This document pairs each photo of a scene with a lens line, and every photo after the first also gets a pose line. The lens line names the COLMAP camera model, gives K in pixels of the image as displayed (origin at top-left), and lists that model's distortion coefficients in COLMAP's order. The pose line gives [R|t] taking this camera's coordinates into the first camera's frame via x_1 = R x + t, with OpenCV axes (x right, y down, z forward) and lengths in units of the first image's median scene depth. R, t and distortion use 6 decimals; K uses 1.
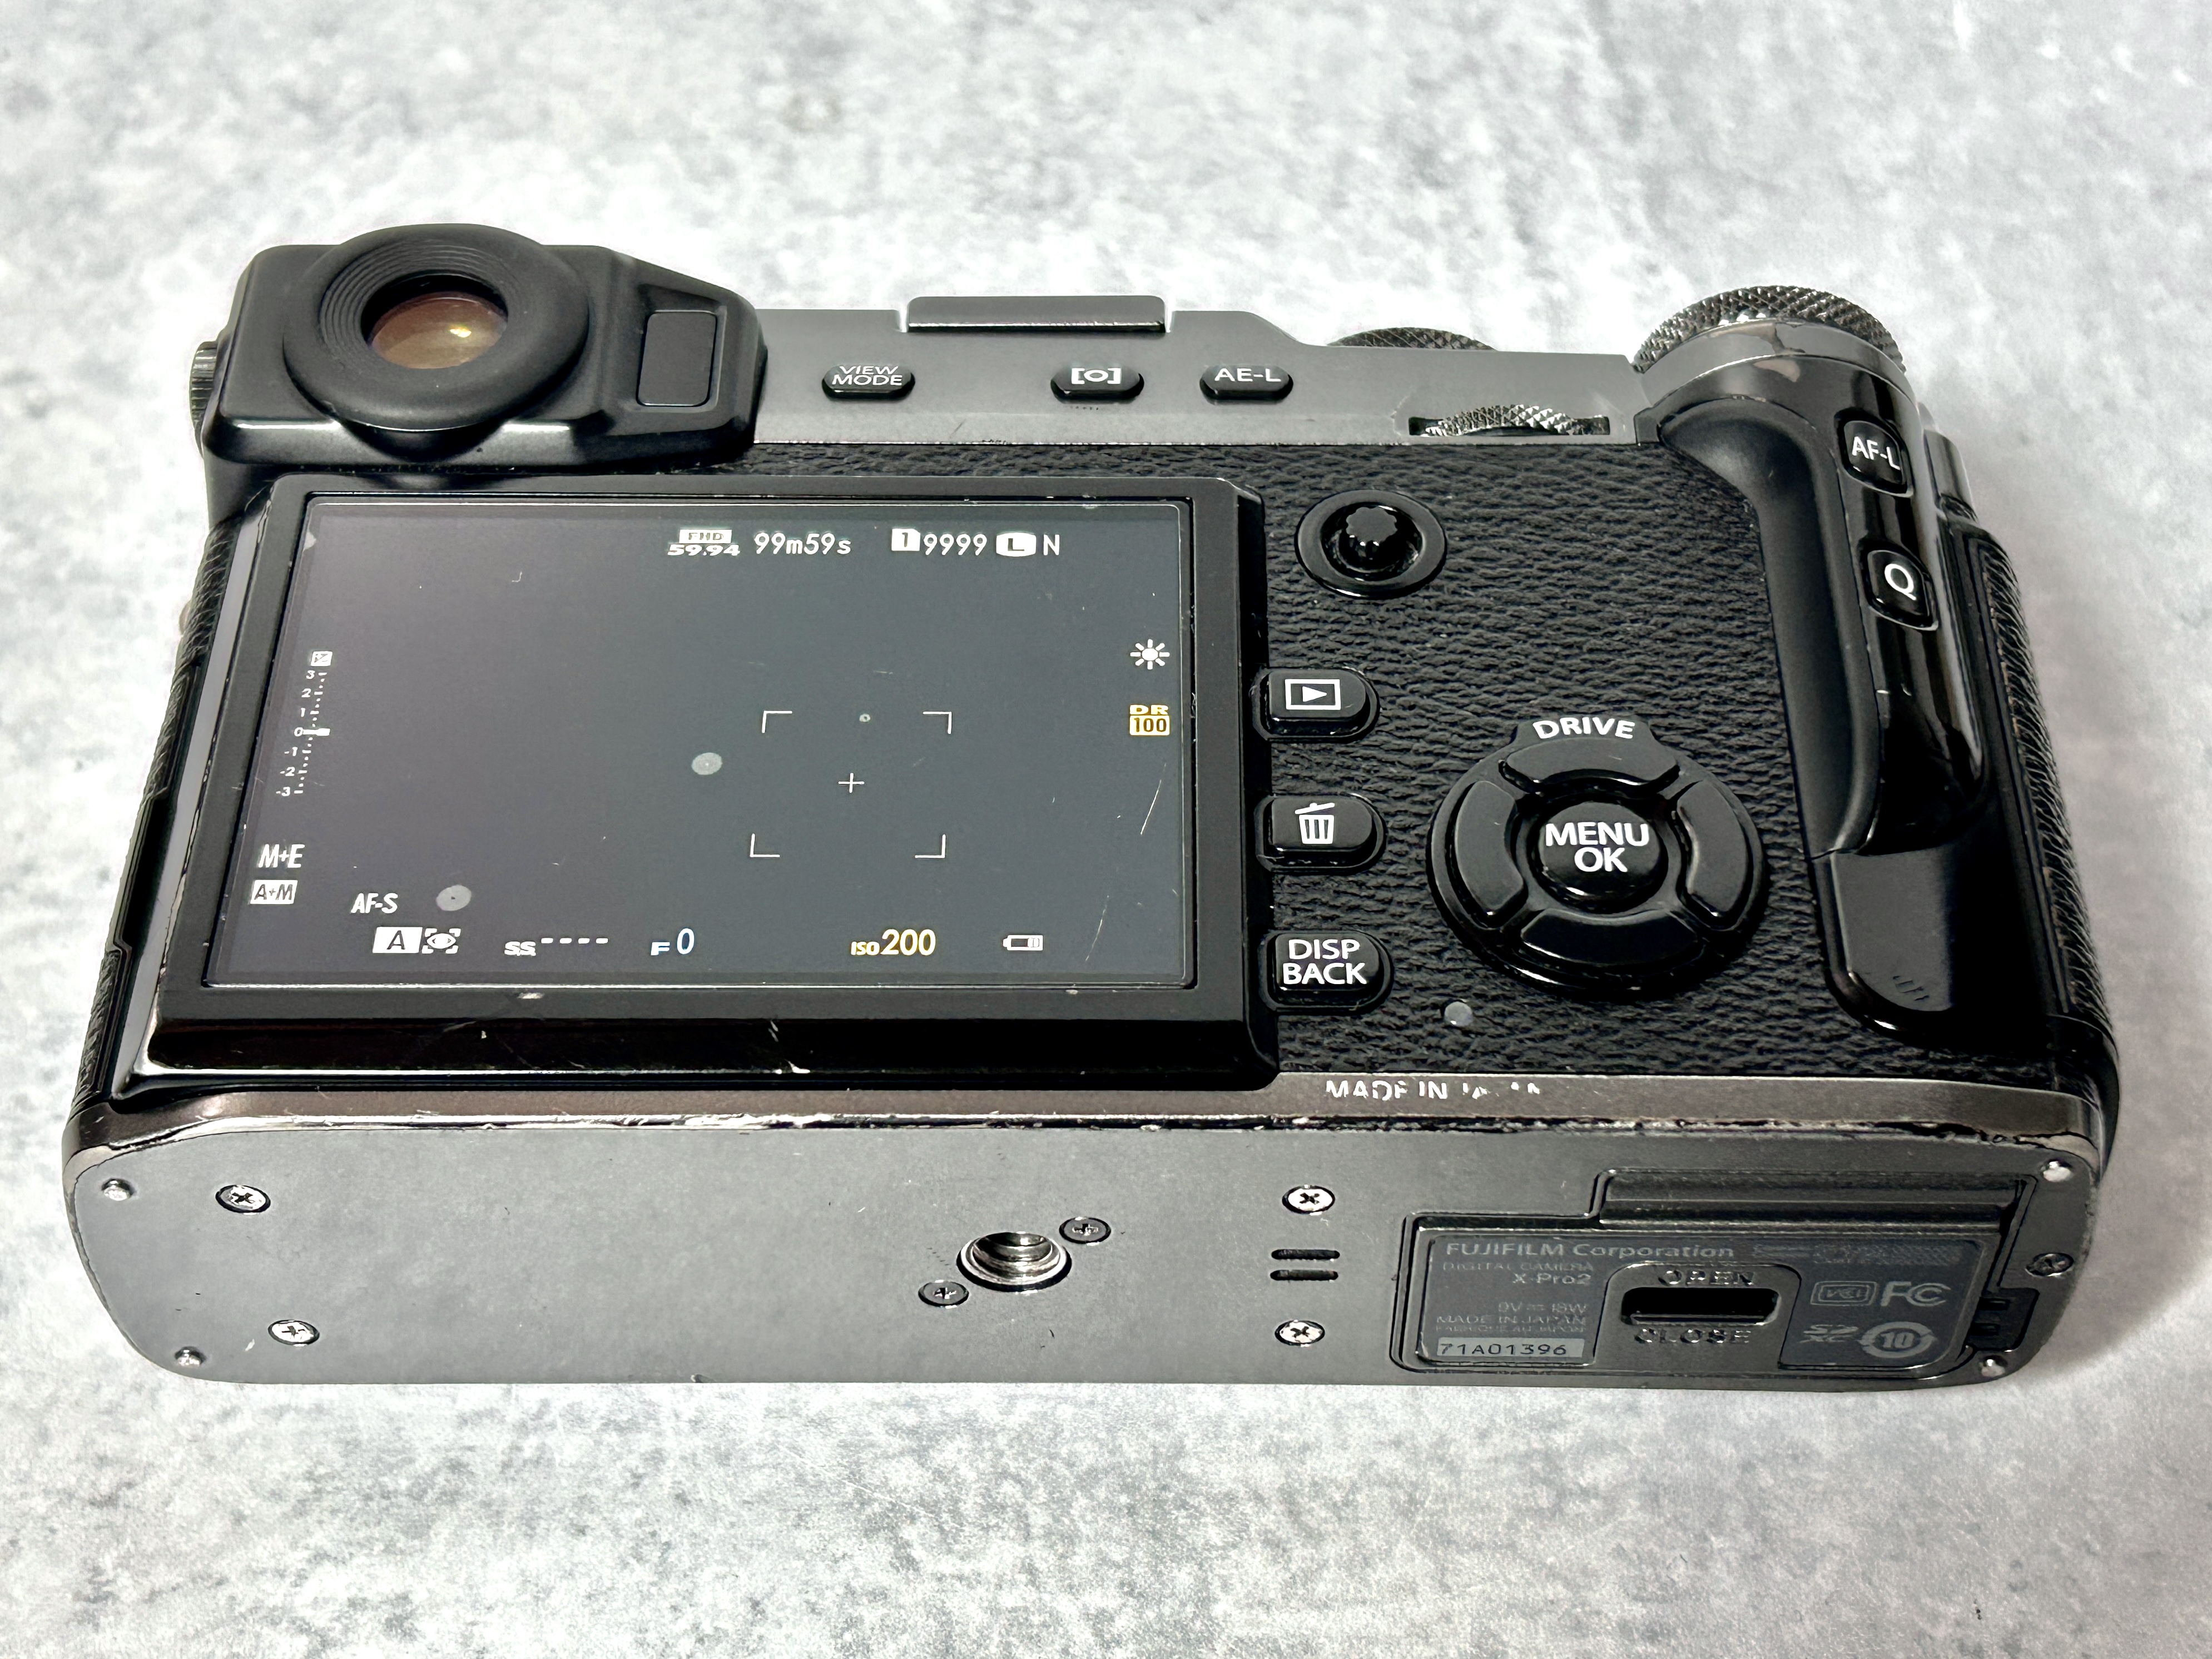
lens RADIAL K [[3362.9, 0, 1106.0], [0, 3362.9, 829.5], [0, 0, 1]] dist [0.230259, -1.041027]
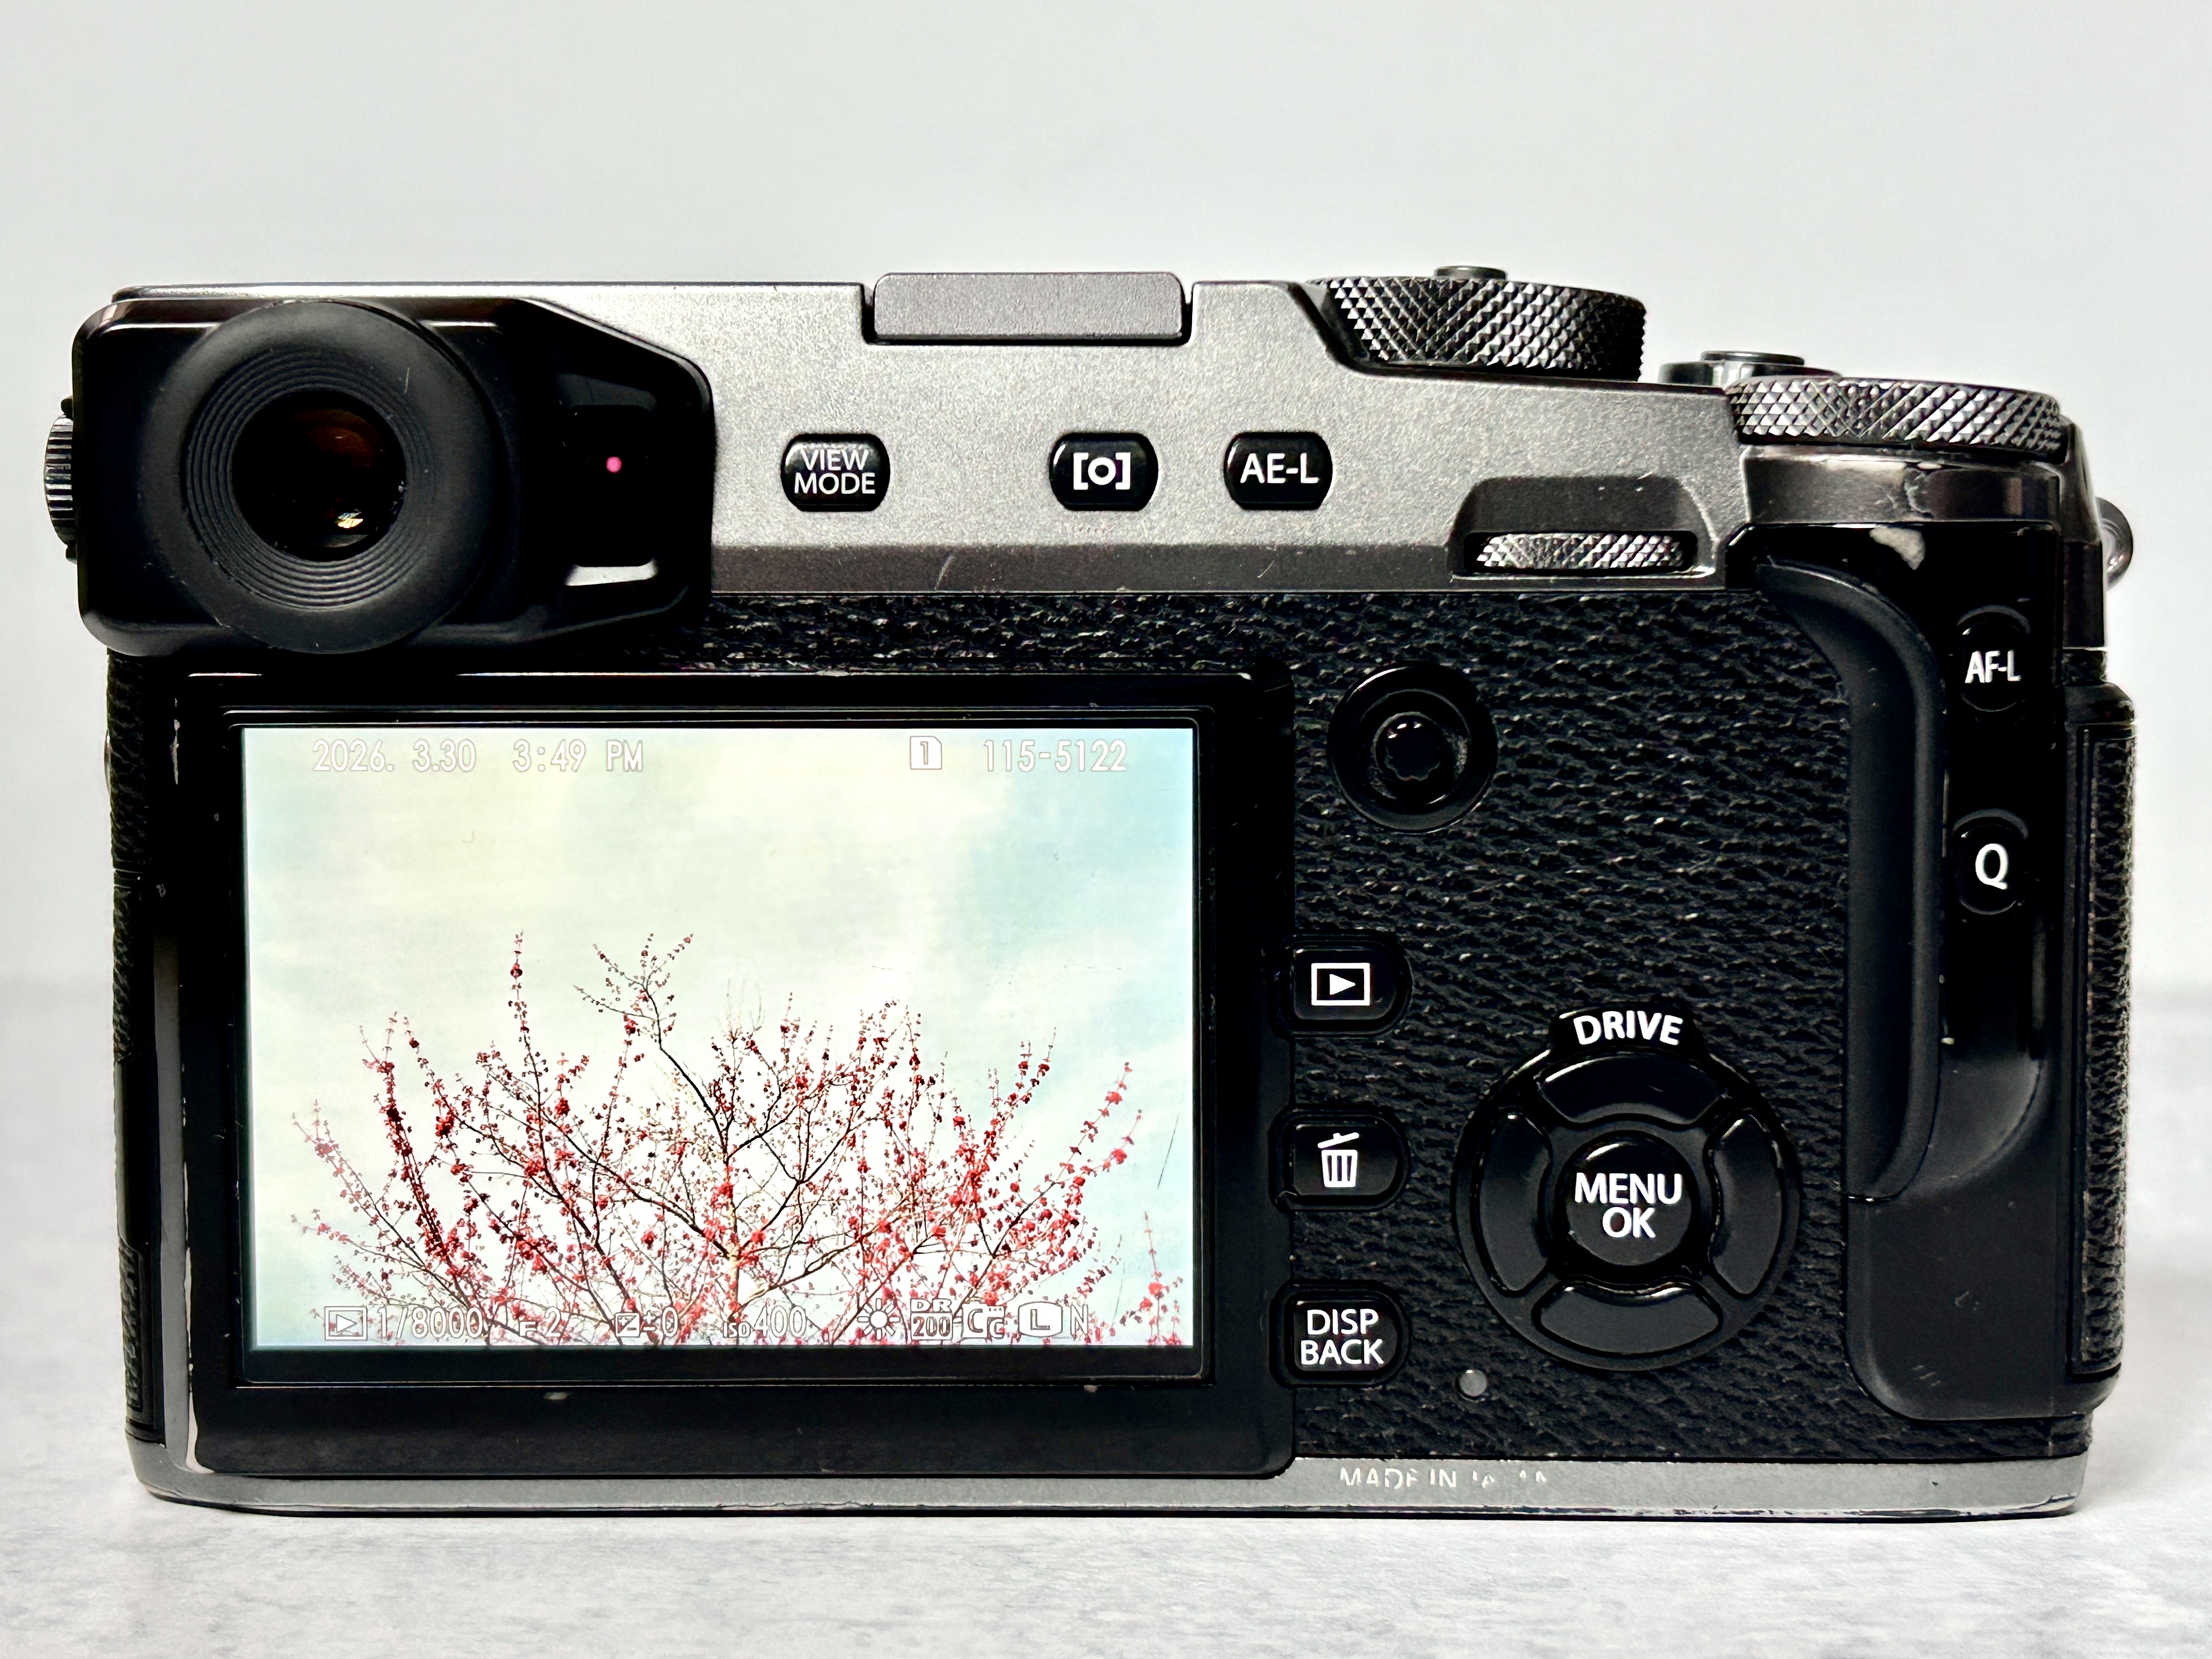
lens RADIAL K [[3363.2, 0, 1106.0], [0, 3363.2, 829.5], [0, 0, 1]] dist [0.230259, -1.041027]
pose [[0.999804, -0.013644, -0.014356, 0.010948], [0.019777, 0.726580, 0.686797, -0.745892], [0.001060, -0.686946, 0.726708, 0.365916]]
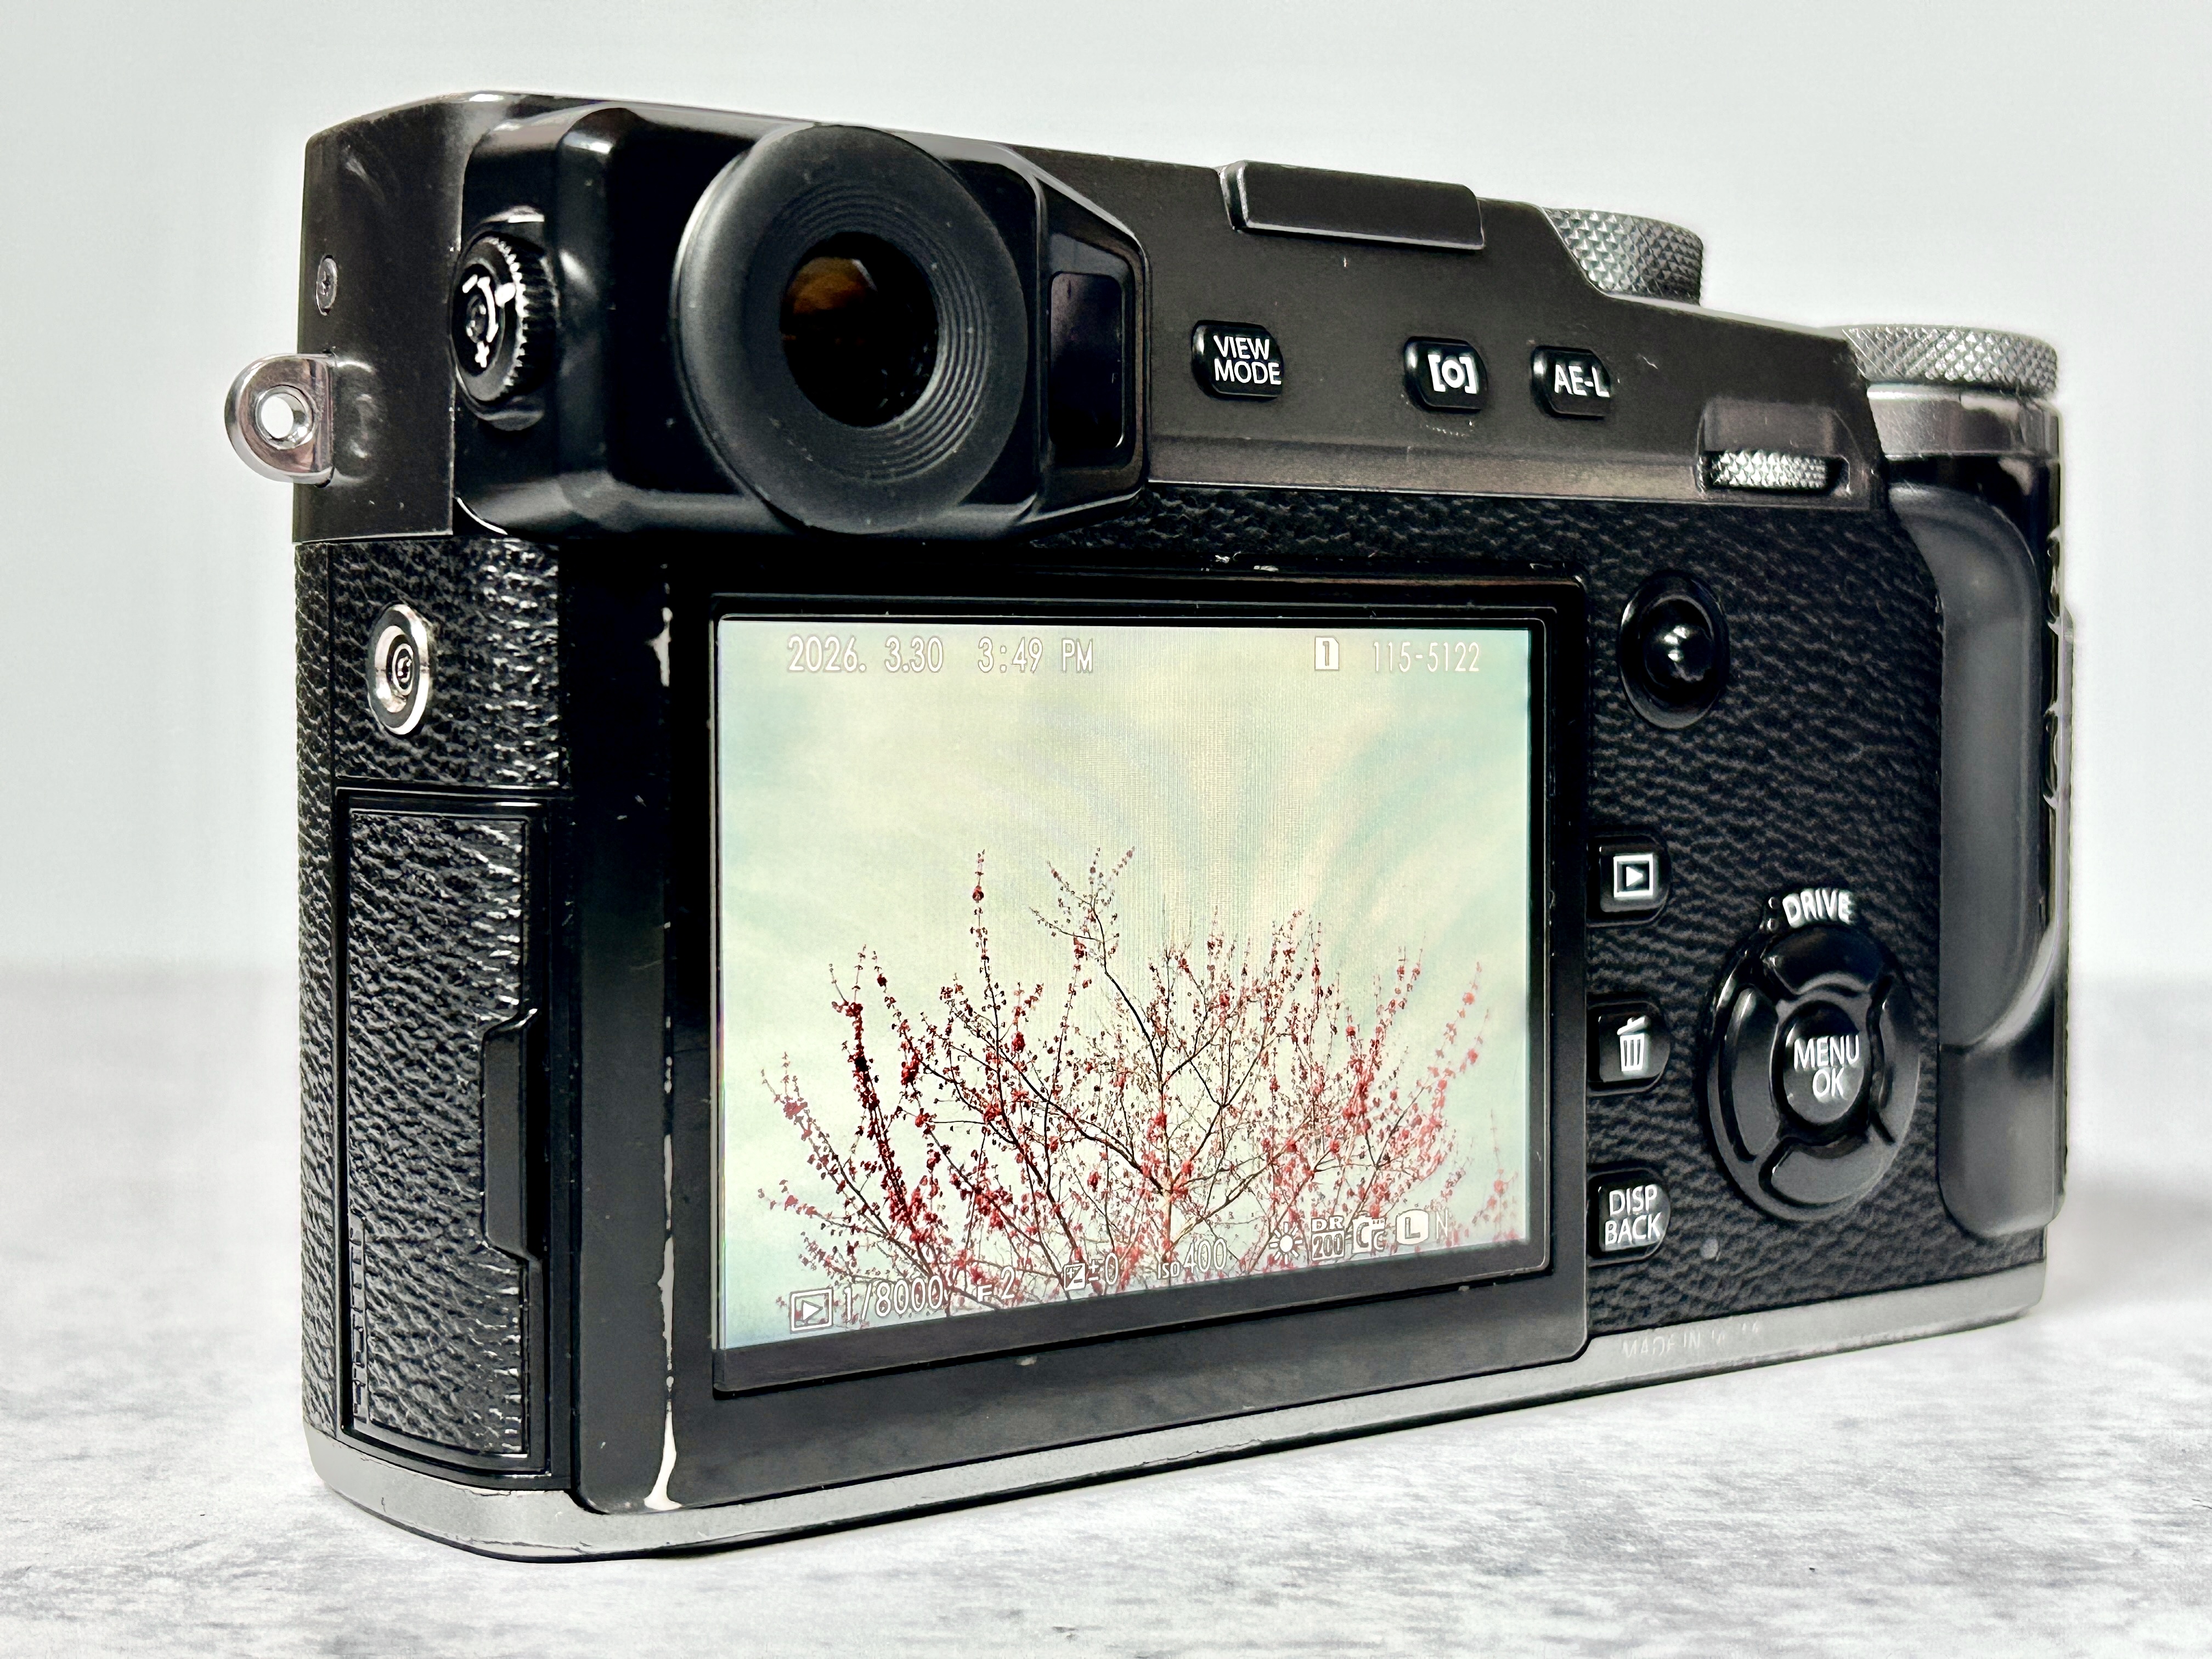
lens RADIAL K [[3363.2, 0, 1106.0], [0, 3363.2, 829.5], [0, 0, 1]] dist [0.230259, -1.041027]
pose [[0.795308, -0.039655, 0.604907, -0.681395], [-0.372555, 0.755201, 0.539328, -0.545112], [-0.478213, -0.654293, 0.585844, 0.530309]]
